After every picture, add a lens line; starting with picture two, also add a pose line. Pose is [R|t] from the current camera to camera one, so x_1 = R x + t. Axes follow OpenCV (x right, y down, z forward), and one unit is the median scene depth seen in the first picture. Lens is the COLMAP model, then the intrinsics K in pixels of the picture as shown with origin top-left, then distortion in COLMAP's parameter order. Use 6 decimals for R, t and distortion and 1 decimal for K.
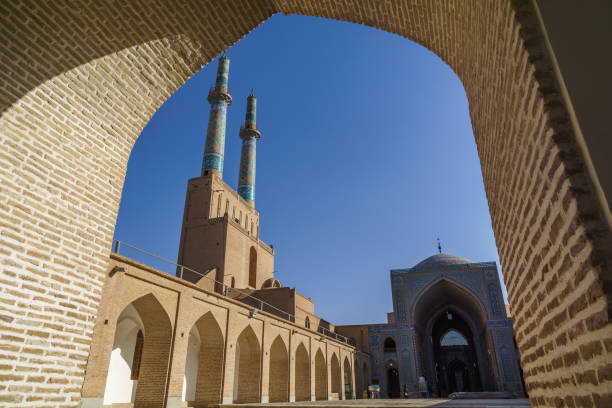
lens RADIAL K [[415.8, 0, 306.0], [0, 415.8, 204.0], [0, 0, 1]] dist [0.004054, 0.001002]
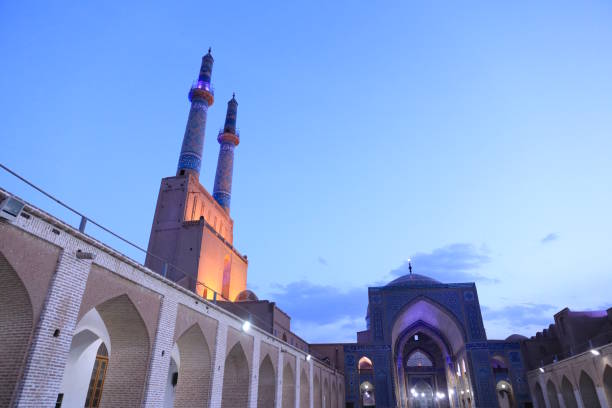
lens RADIAL K [[399.5, 0, 306.0], [0, 399.5, 204.0], [0, 0, 1]] dist [-0.003904, -0.001034]
pose [[0.993671, 0.060610, 0.094578, -0.046947], [-0.055778, 0.997039, -0.052929, 0.026751], [-0.097506, 0.047319, 0.994109, 0.093611]]
